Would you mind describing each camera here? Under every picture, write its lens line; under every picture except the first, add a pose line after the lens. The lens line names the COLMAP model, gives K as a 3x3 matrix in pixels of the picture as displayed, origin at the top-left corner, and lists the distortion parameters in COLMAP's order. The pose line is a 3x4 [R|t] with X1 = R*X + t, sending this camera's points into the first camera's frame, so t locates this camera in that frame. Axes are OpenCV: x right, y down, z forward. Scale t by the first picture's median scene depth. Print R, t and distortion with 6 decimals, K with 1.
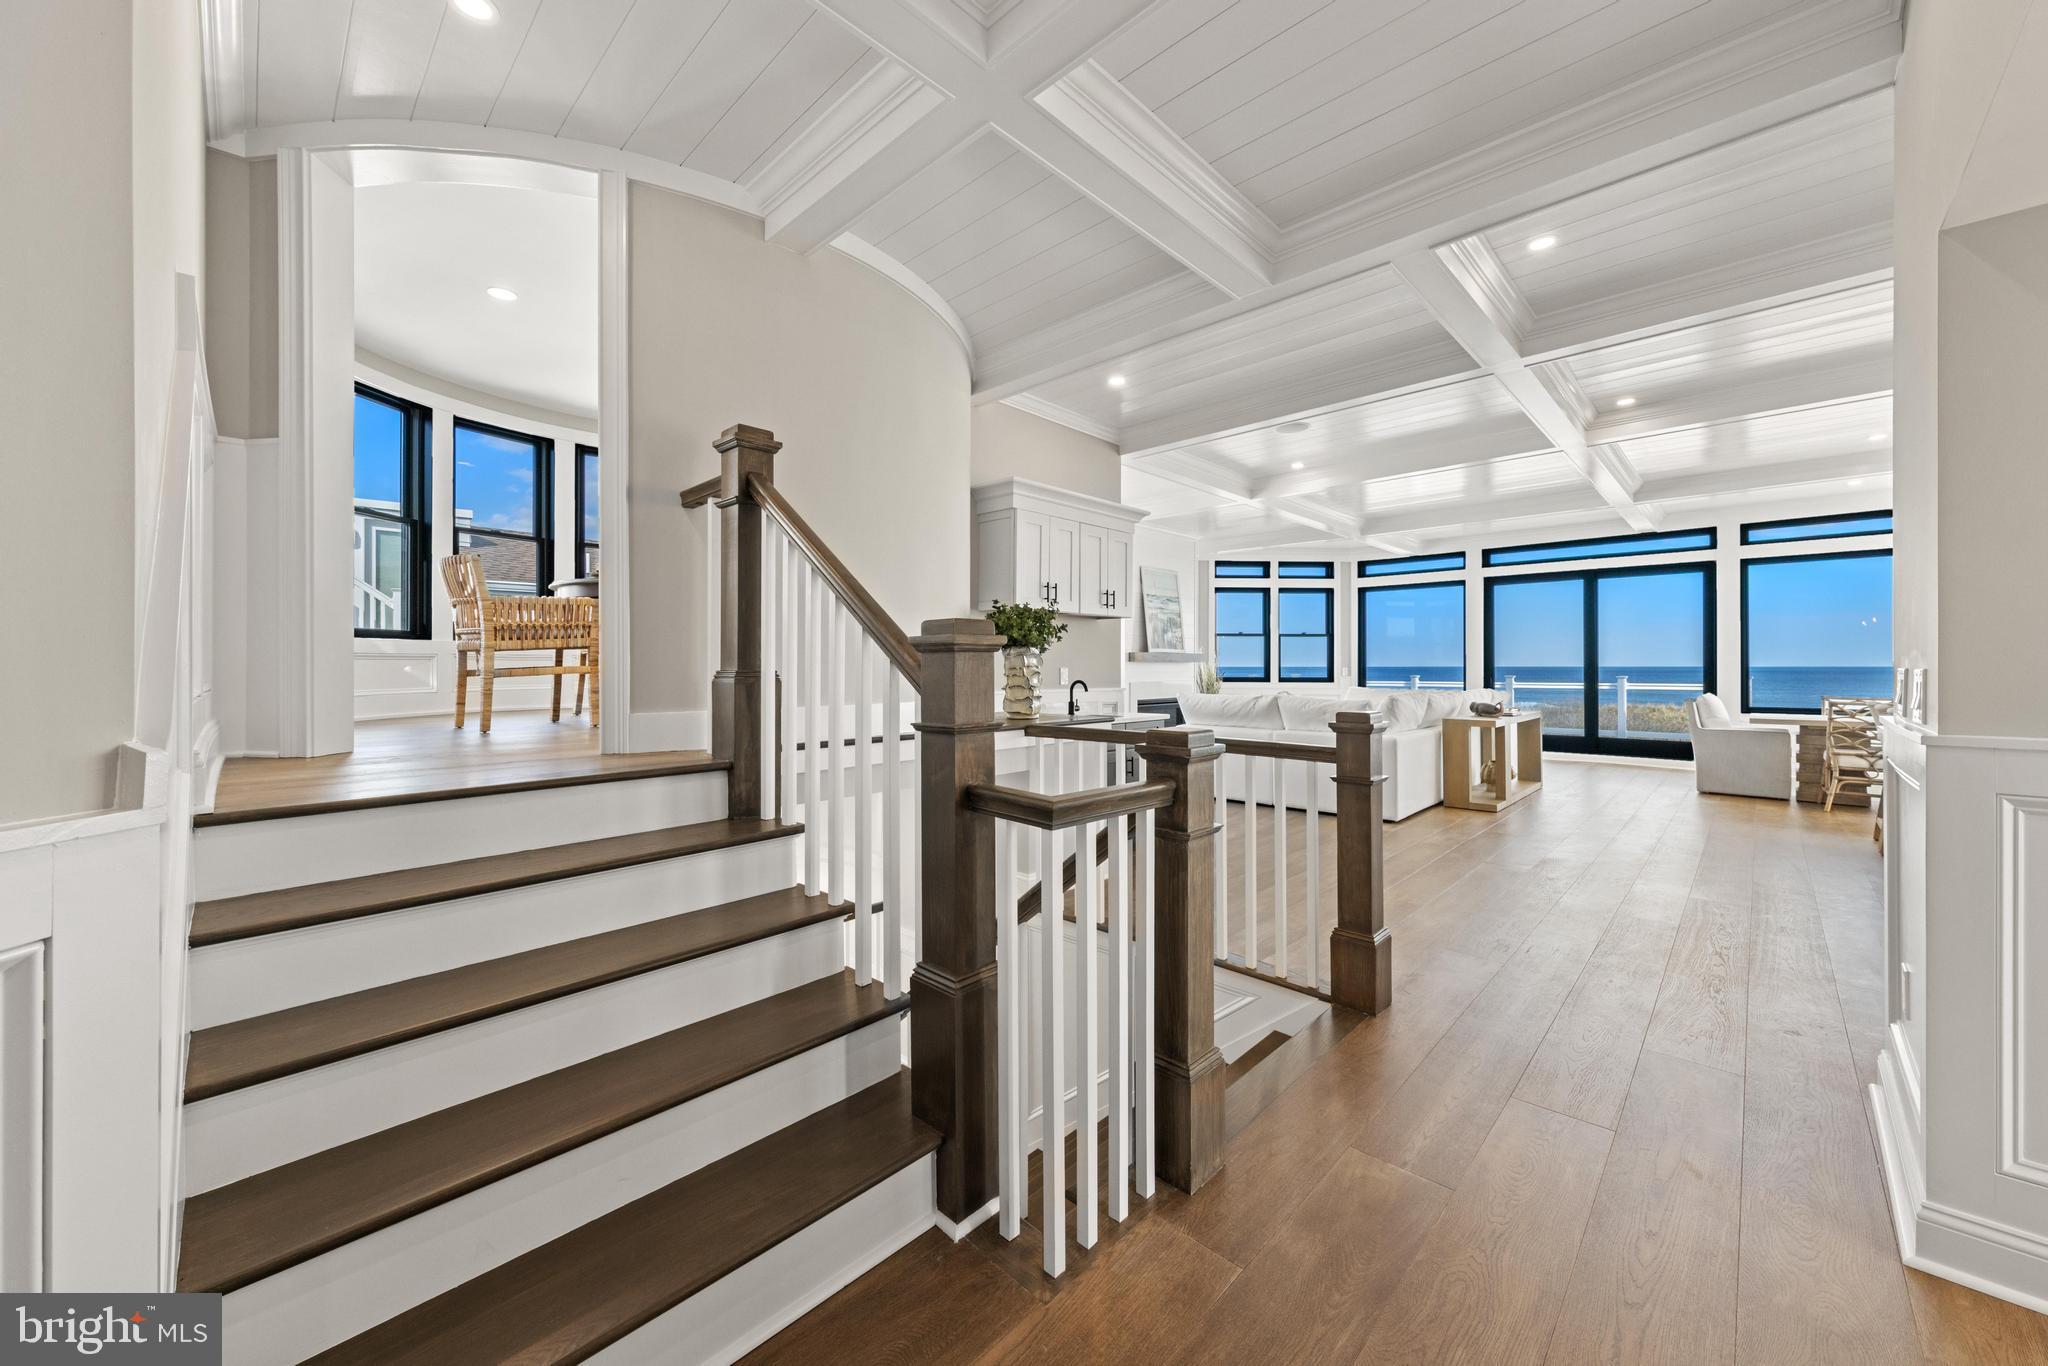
lens RADIAL K [[761.5, 0, 1018.8], [0, 761.5, 664.1], [0, 0, 1]] dist [0.000454, 0.000014]
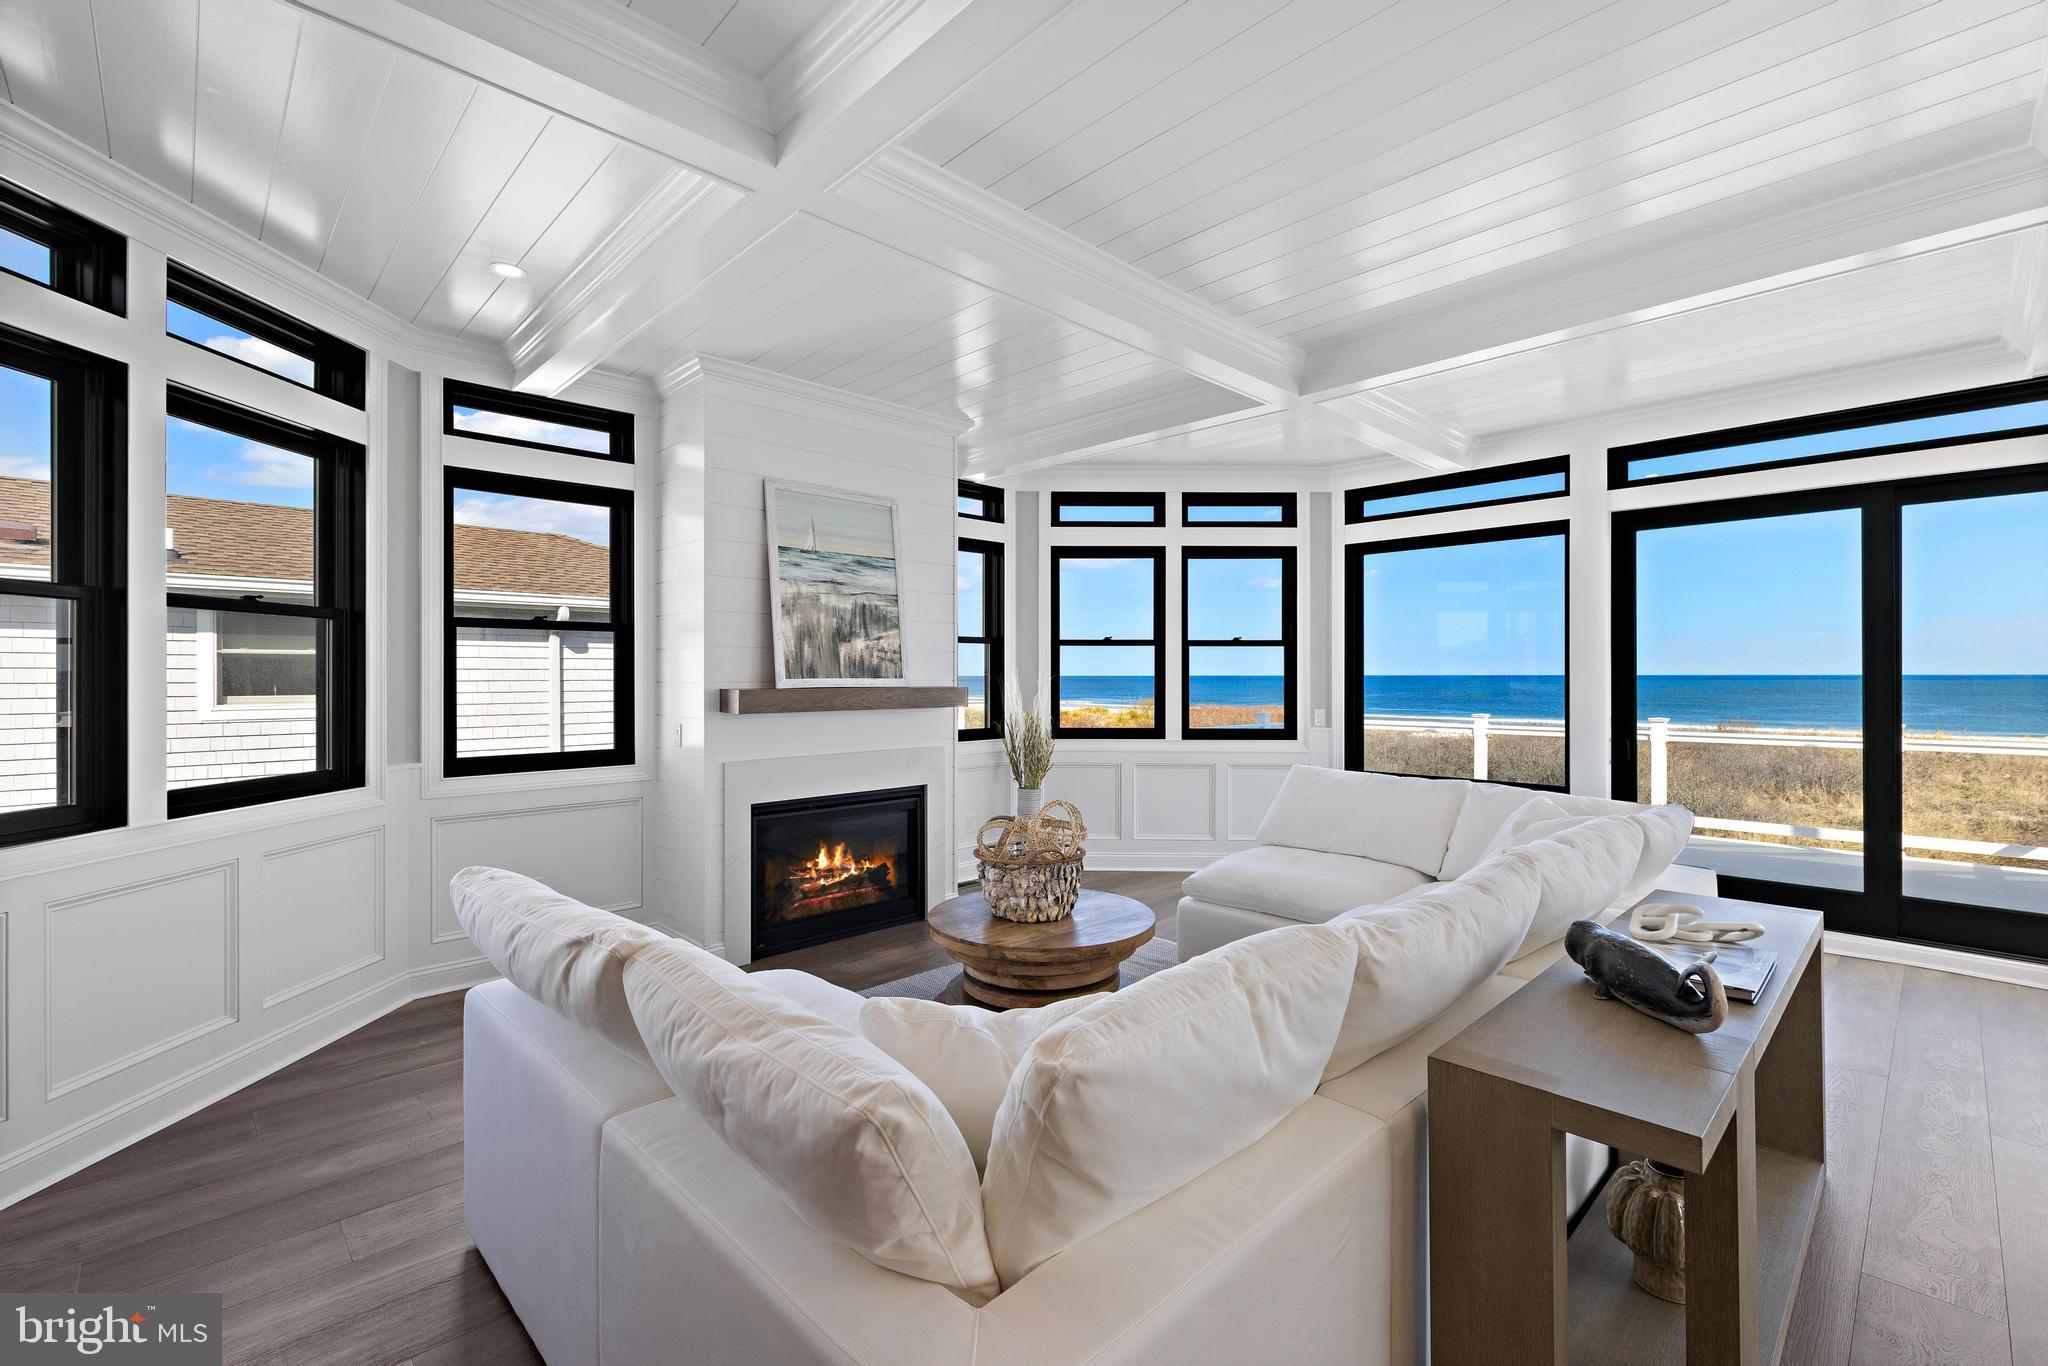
lens RADIAL K [[887.2, 0, 1021.1], [0, 887.2, 676.5], [0, 0, 1]] dist [-0.002106, -0.000104]
pose [[0.999503, -0.001506, -0.031484, 0.256651], [0.001598, 0.999994, 0.002915, -0.018449], [0.031480, -0.002964, 0.999500, 0.429050]]
